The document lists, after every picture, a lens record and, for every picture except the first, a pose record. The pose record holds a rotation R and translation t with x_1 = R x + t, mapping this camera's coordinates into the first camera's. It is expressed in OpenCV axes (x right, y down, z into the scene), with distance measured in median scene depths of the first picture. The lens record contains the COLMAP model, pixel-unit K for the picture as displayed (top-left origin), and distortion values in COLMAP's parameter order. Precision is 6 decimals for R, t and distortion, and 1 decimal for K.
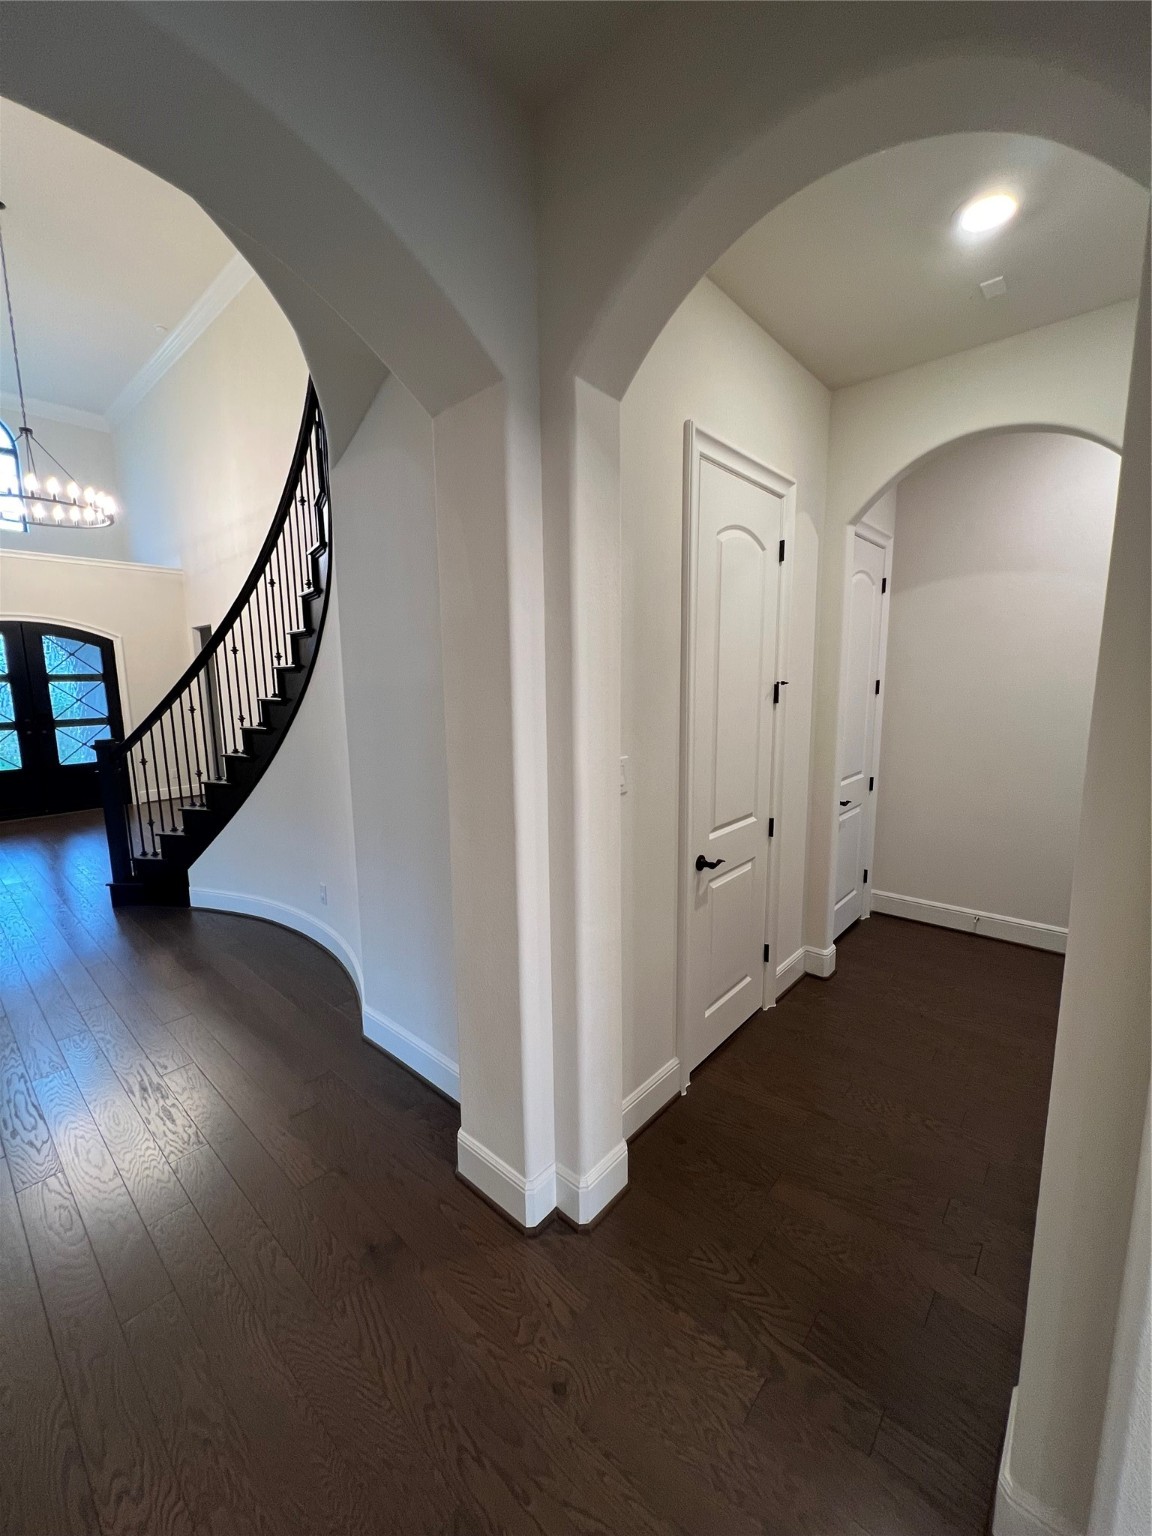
lens RADIAL K [[609.4, 0, 576.0], [0, 609.4, 768.0], [0, 0, 1]] dist [-0.002920, 0.000285]
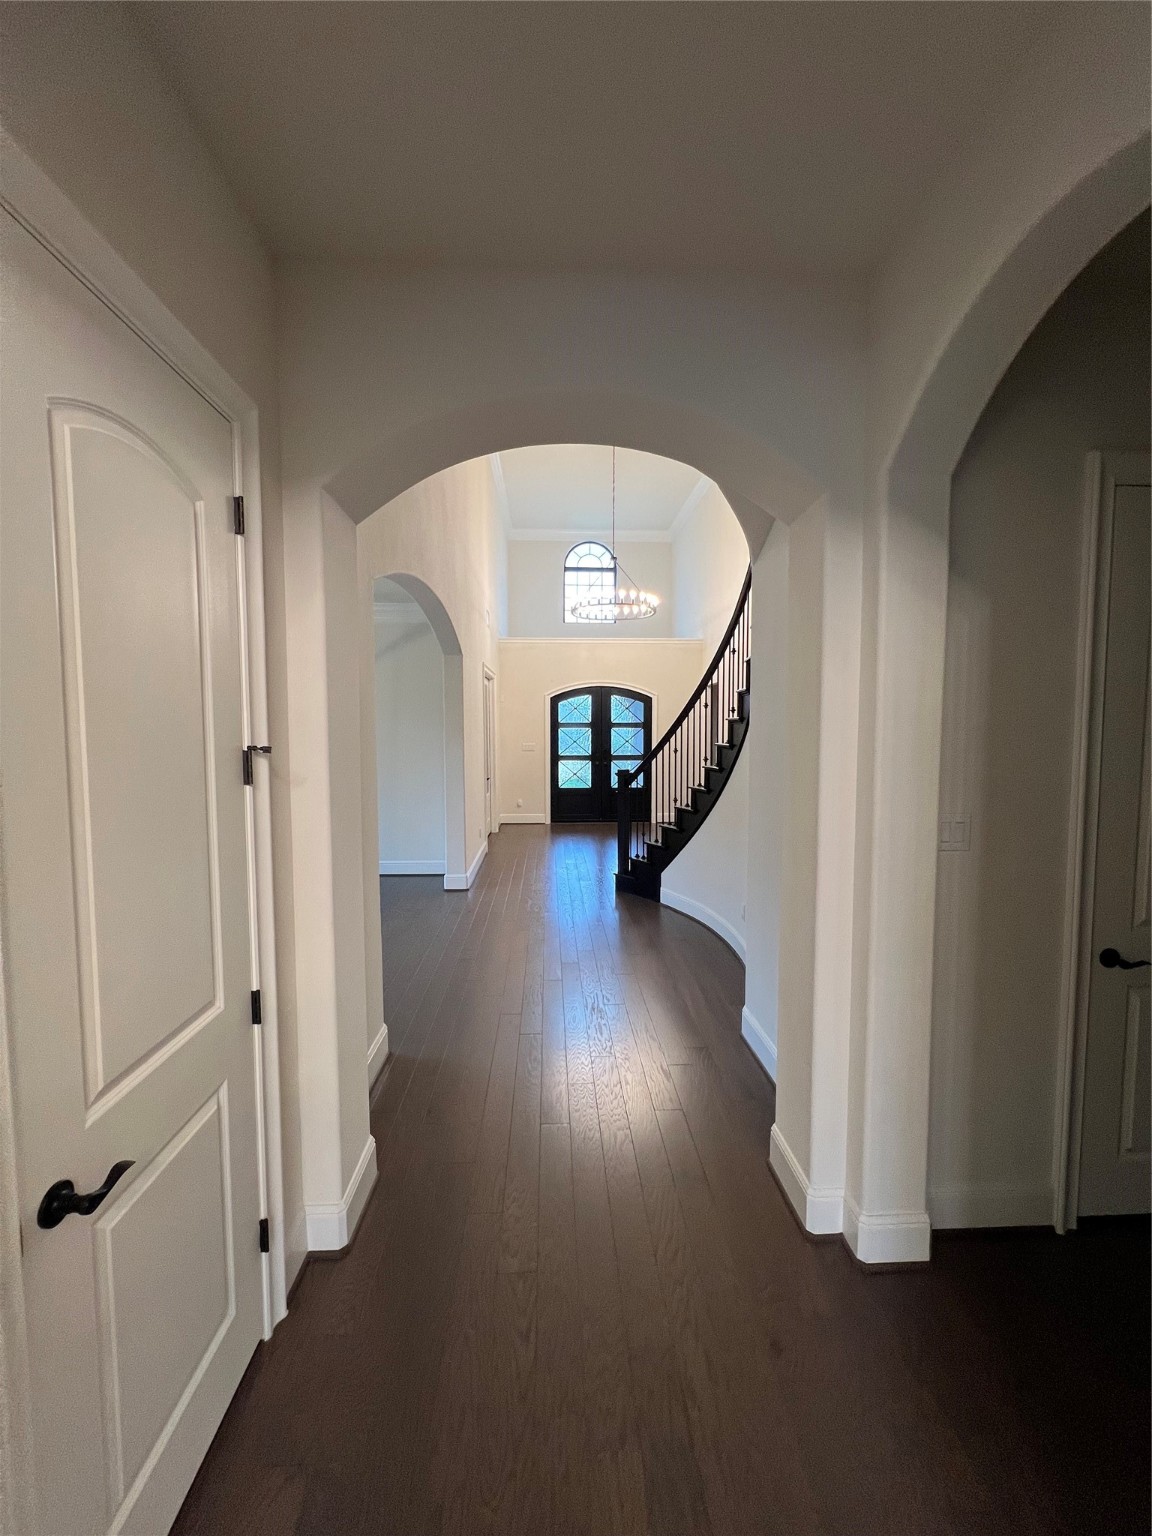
lens RADIAL K [[609.4, 0, 576.0], [0, 609.4, 768.0], [0, 0, 1]] dist [-0.002920, 0.000285]
pose [[0.697950, 0.057320, -0.713849, 0.114992], [-0.112331, 0.993216, -0.030077, 0.002803], [0.707282, 0.101180, 0.699653, -0.045465]]
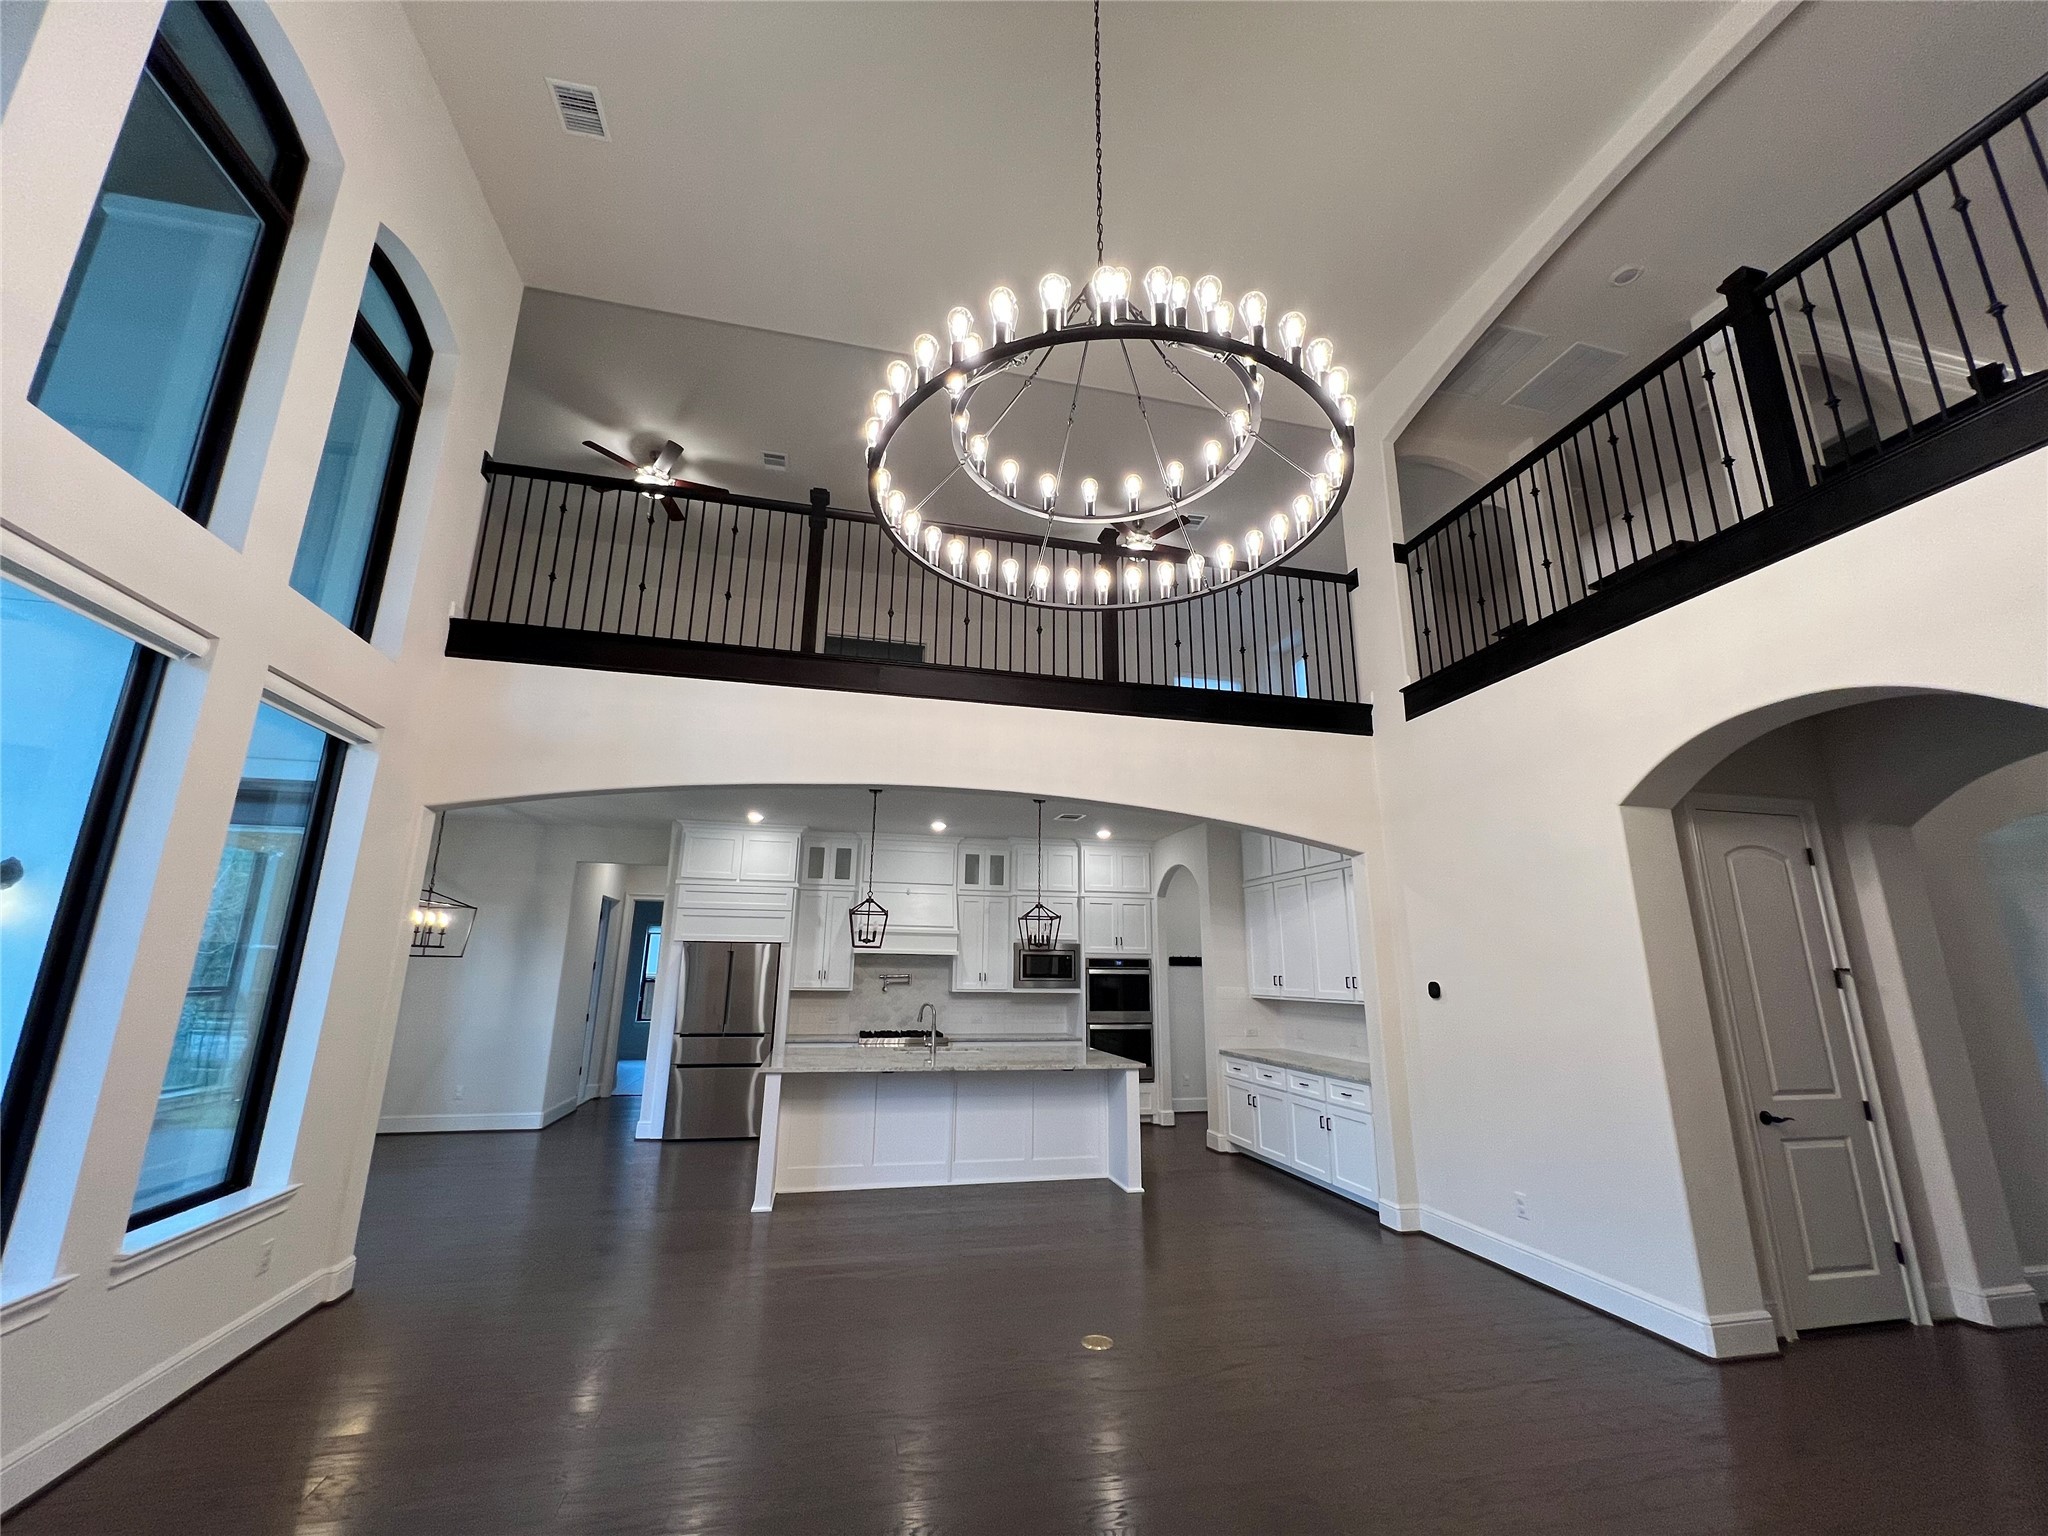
lens RADIAL K [[812.6, 0, 1018.0], [0, 812.6, 771.7], [0, 0, 1]] dist [-0.002920, 0.000285]
pose [[-0.581560, -0.196689, -0.789368, 0.858389], [-0.125933, 0.980401, -0.151509, 0.031922], [0.803697, 0.011296, -0.594932, -0.119725]]
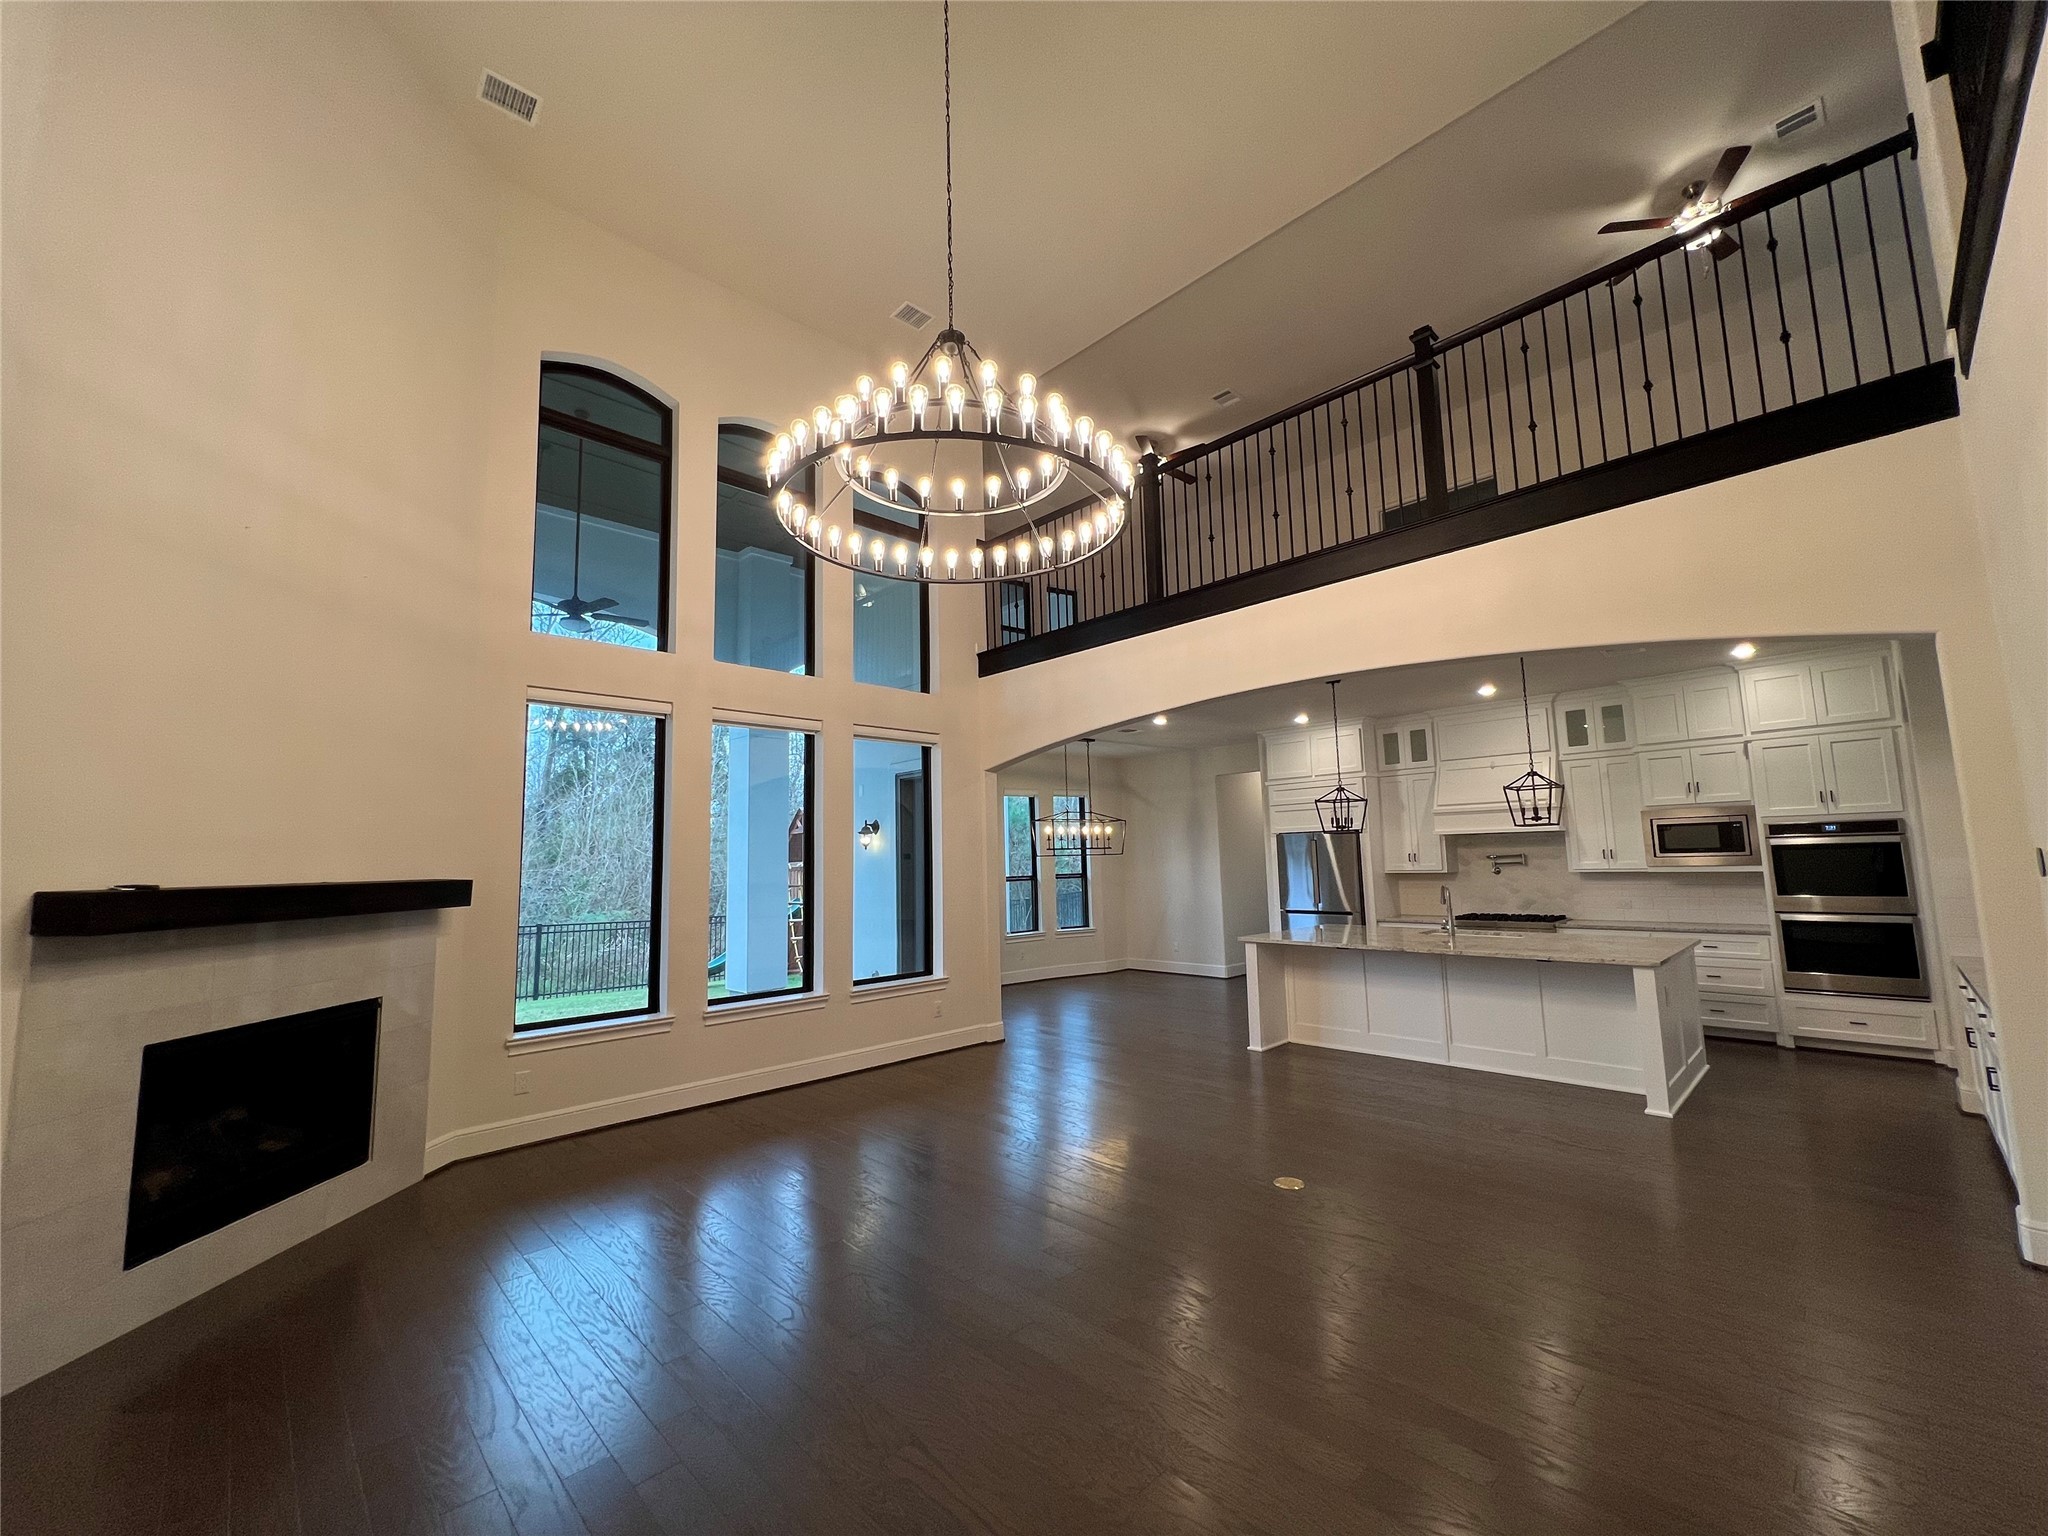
lens RADIAL K [[818.6, 0, 1019.9], [0, 818.6, 770.0], [0, 0, 1]] dist [-0.003169, 0.000648]
pose [[-0.996161, 0.038975, 0.078387, 0.412248], [0.041584, 0.998625, 0.031935, -0.022288], [-0.077035, 0.035072, -0.996411, 0.258491]]
